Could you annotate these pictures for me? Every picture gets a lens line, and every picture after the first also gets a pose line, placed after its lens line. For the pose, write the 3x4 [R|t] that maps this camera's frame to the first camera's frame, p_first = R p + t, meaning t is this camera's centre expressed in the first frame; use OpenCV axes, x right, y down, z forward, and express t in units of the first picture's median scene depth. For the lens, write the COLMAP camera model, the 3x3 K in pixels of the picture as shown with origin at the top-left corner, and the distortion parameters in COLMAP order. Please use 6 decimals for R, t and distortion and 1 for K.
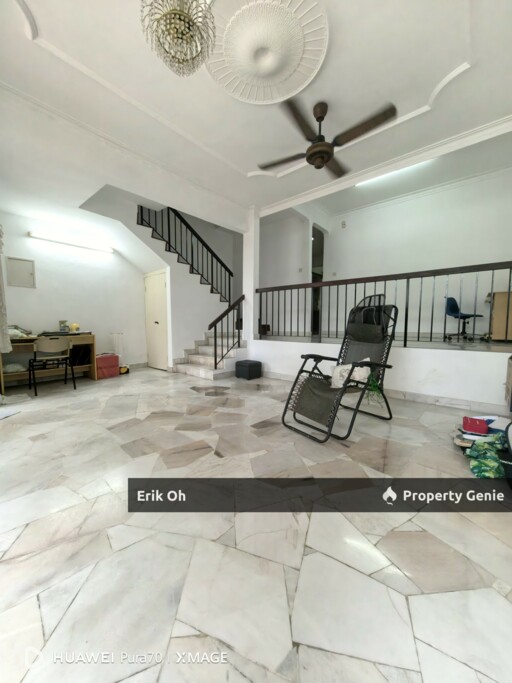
lens RADIAL K [[259.3, 0, 252.5], [0, 259.3, 342.7], [0, 0, 1]] dist [-0.000828, 0.000288]
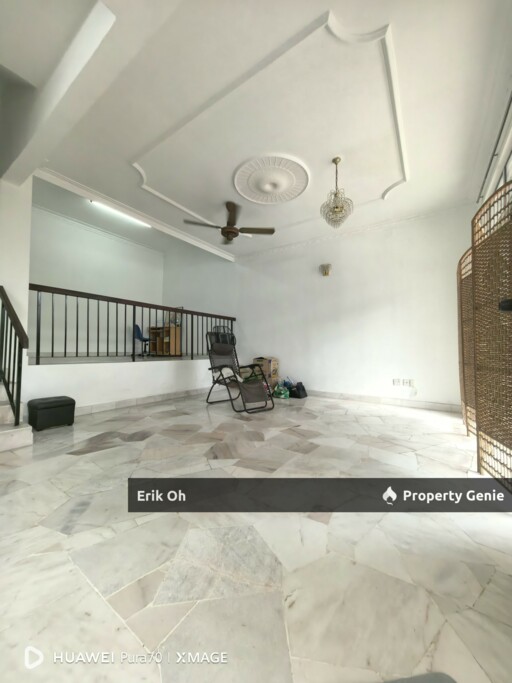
lens RADIAL K [[259.3, 0, 252.6], [0, 259.3, 343.8], [0, 0, 1]] dist [-0.000828, 0.000288]
pose [[-0.085527, 0.019827, 0.996139, -1.144683], [0.057854, 0.998214, -0.014901, -0.040160], [-0.994655, 0.056356, -0.086521, 0.939857]]
